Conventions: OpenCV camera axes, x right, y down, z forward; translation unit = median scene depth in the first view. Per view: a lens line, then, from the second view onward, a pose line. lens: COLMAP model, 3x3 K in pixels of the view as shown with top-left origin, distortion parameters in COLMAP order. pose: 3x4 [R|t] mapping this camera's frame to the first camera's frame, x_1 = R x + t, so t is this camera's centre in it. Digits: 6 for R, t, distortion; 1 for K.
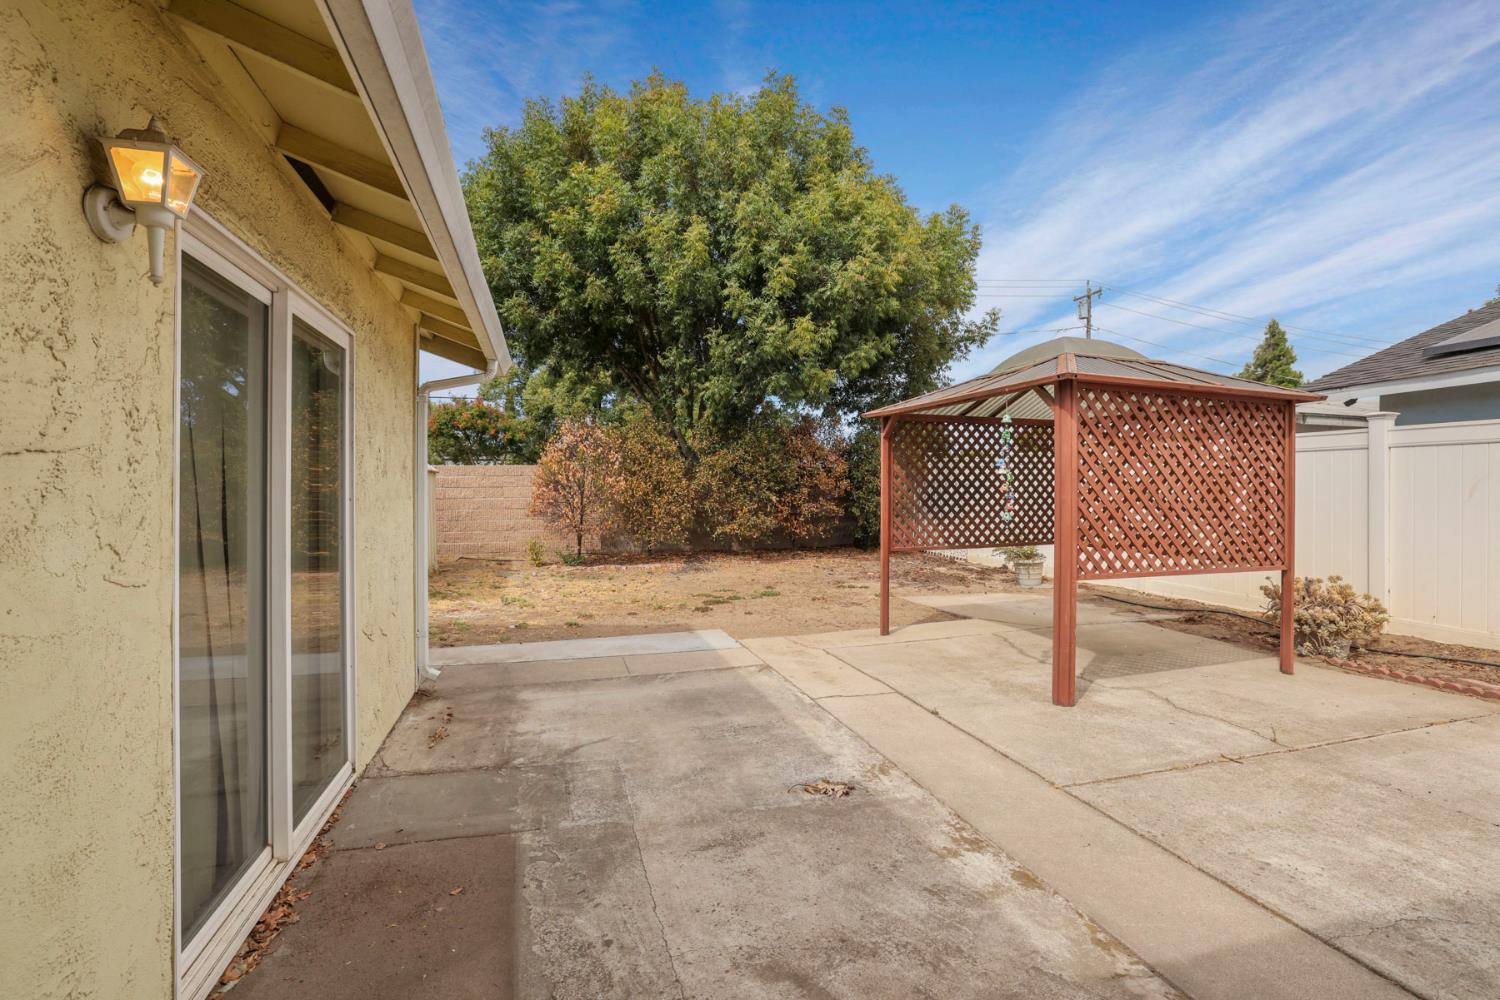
lens RADIAL K [[648.0, 0, 743.4], [0, 648.0, 491.7], [0, 0, 1]] dist [-0.047644, 0.017793]
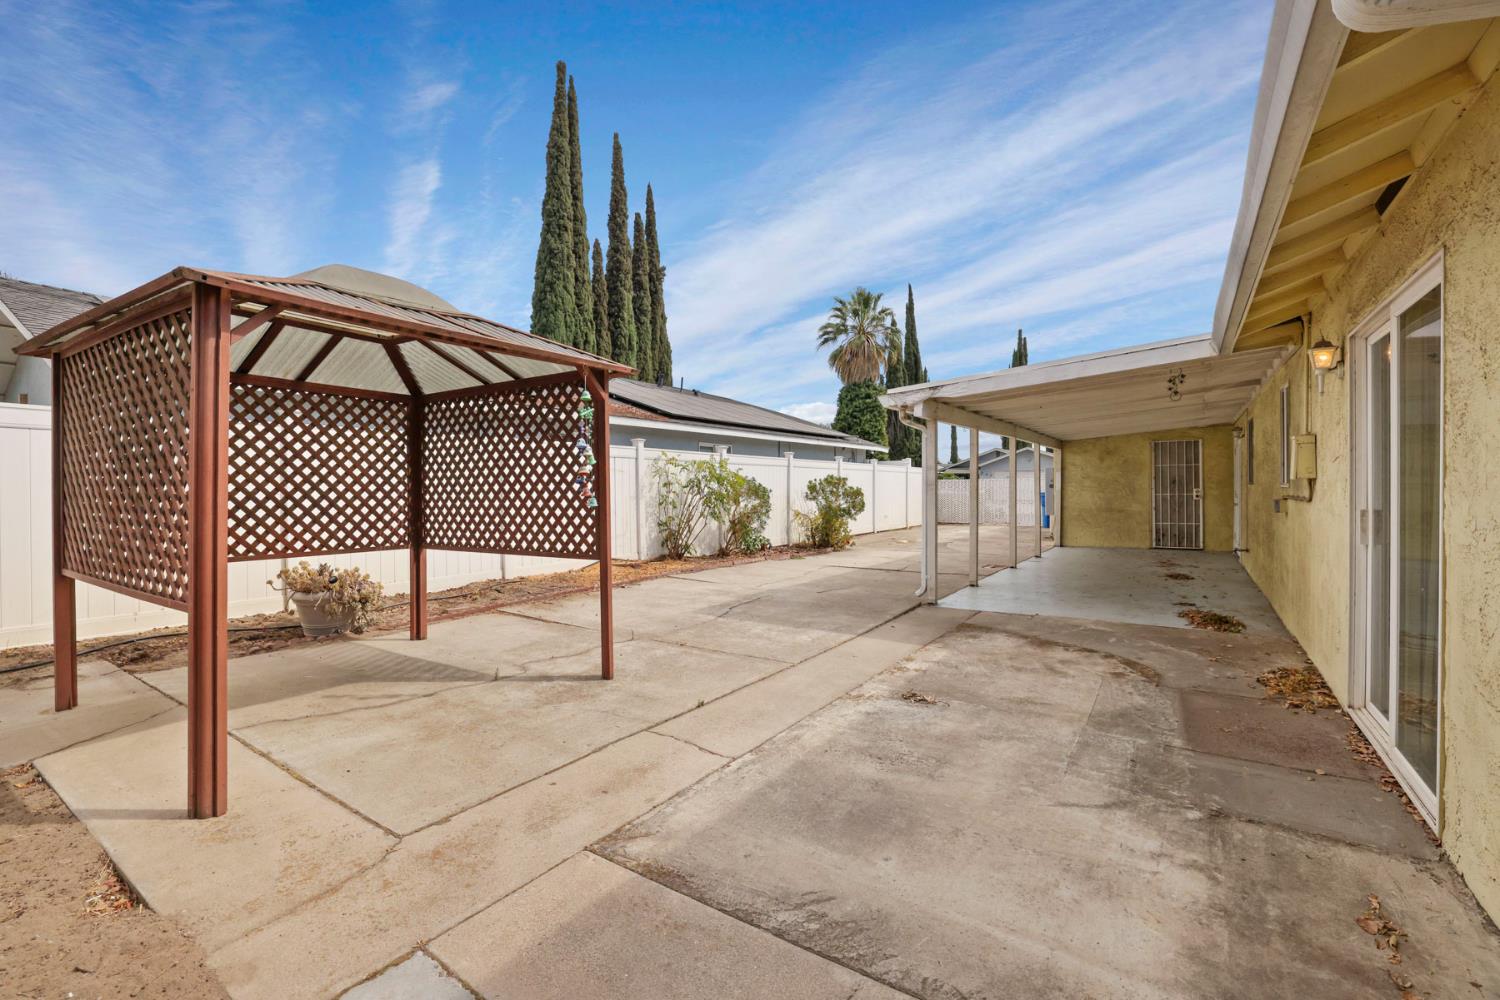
lens RADIAL K [[648.0, 0, 743.4], [0, 648.0, 491.7], [0, 0, 1]] dist [-0.047644, 0.017793]
pose [[-0.622501, -0.002865, 0.782614, -0.548155], [0.005249, 0.999956, 0.007836, 0.020216], [-0.782601, 0.008986, -0.622458, 1.709579]]
